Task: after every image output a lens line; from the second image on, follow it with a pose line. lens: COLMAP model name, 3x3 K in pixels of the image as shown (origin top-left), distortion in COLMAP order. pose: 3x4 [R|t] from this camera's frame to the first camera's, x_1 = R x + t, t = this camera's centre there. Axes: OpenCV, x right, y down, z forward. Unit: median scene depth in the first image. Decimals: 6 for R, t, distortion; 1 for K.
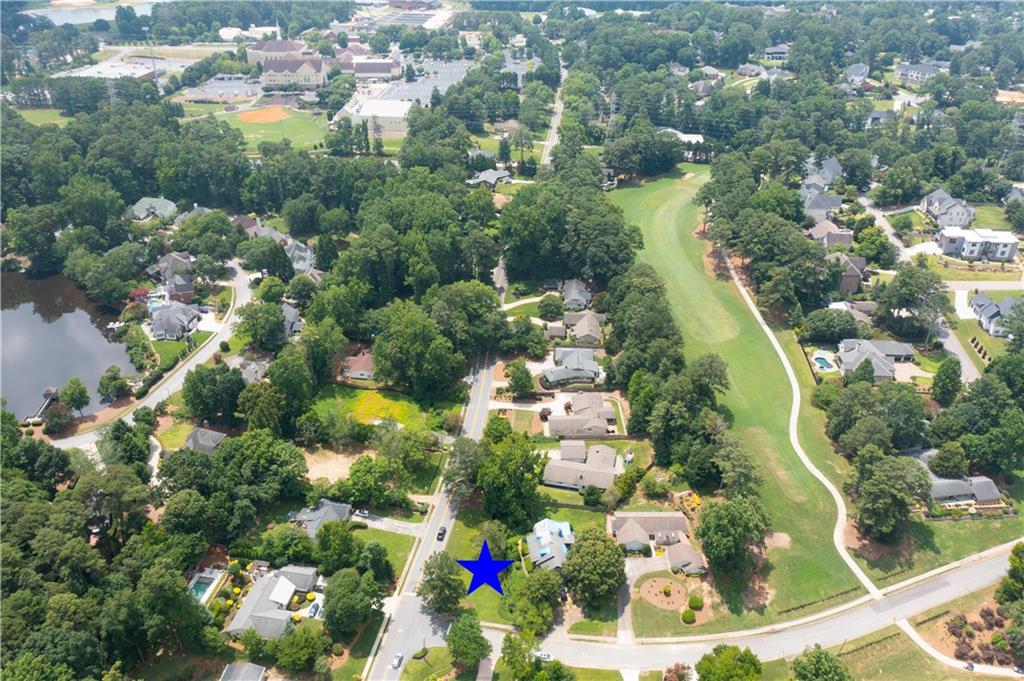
lens RADIAL K [[809.9, 0, 517.7], [0, 809.9, 340.7], [0, 0, 1]] dist [-0.004310, 0.008729]
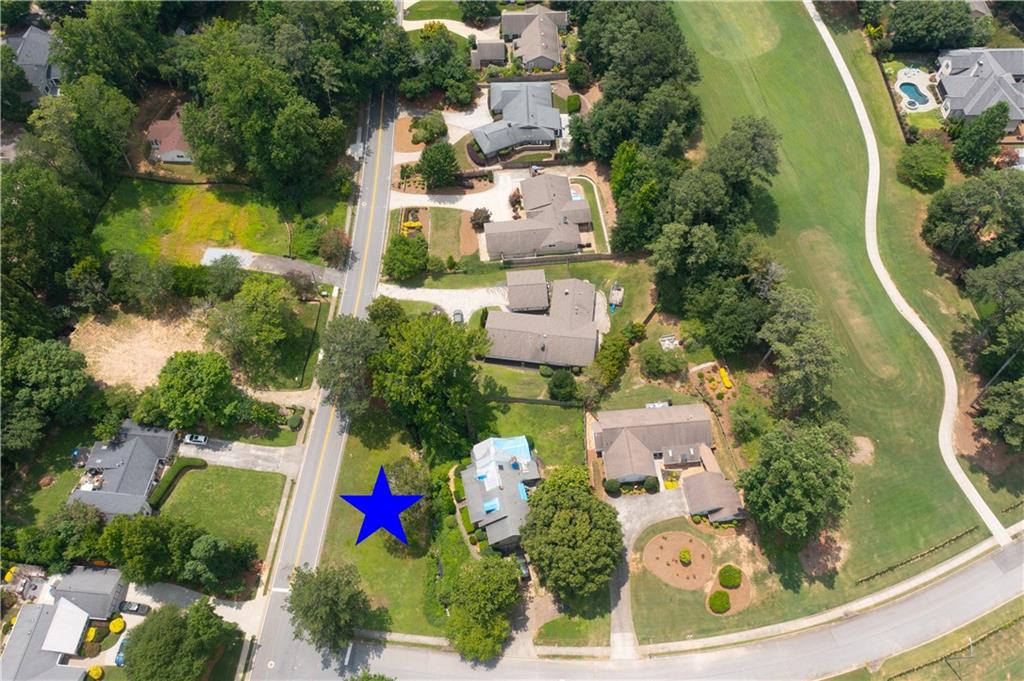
lens RADIAL K [[809.9, 0, 515.6], [0, 809.9, 342.2], [0, 0, 1]] dist [-0.004310, 0.008729]
pose [[0.996339, -0.073326, 0.043961, 0.034977], [0.045569, 0.890543, 0.452610, -0.139643], [-0.072338, -0.448950, 0.890624, 0.516937]]
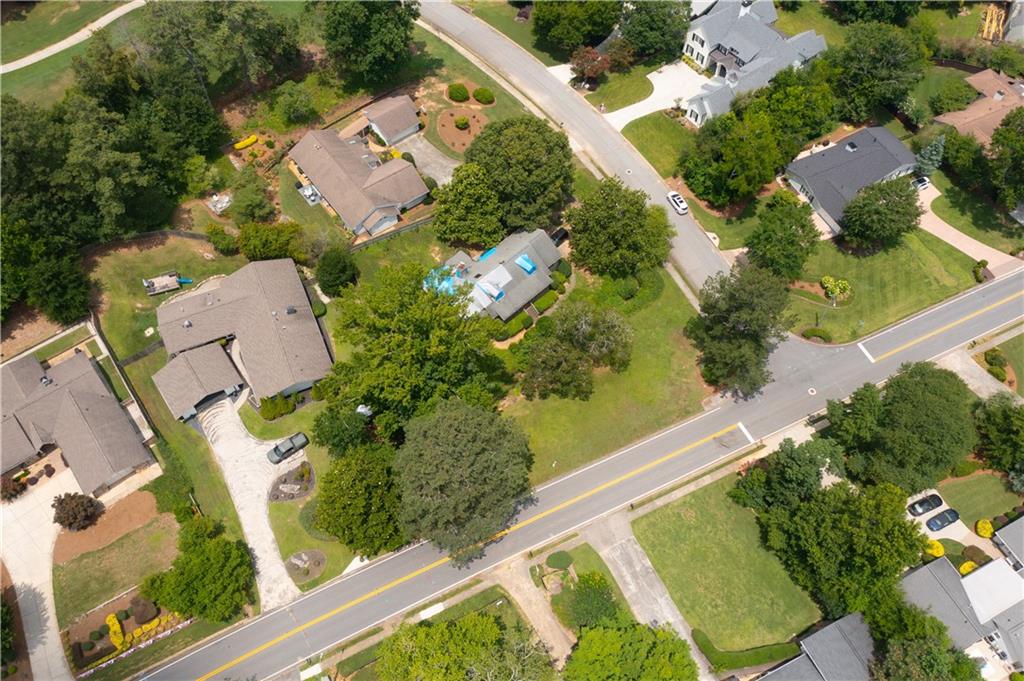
lens RADIAL K [[809.9, 0, 509.9], [0, 809.9, 340.9], [0, 0, 1]] dist [-0.004310, 0.008729]
pose [[-0.587999, -0.685978, 0.428592, -0.226500], [0.406431, 0.207554, 0.889795, -0.205035], [-0.699336, 0.697392, 0.156761, 0.996972]]
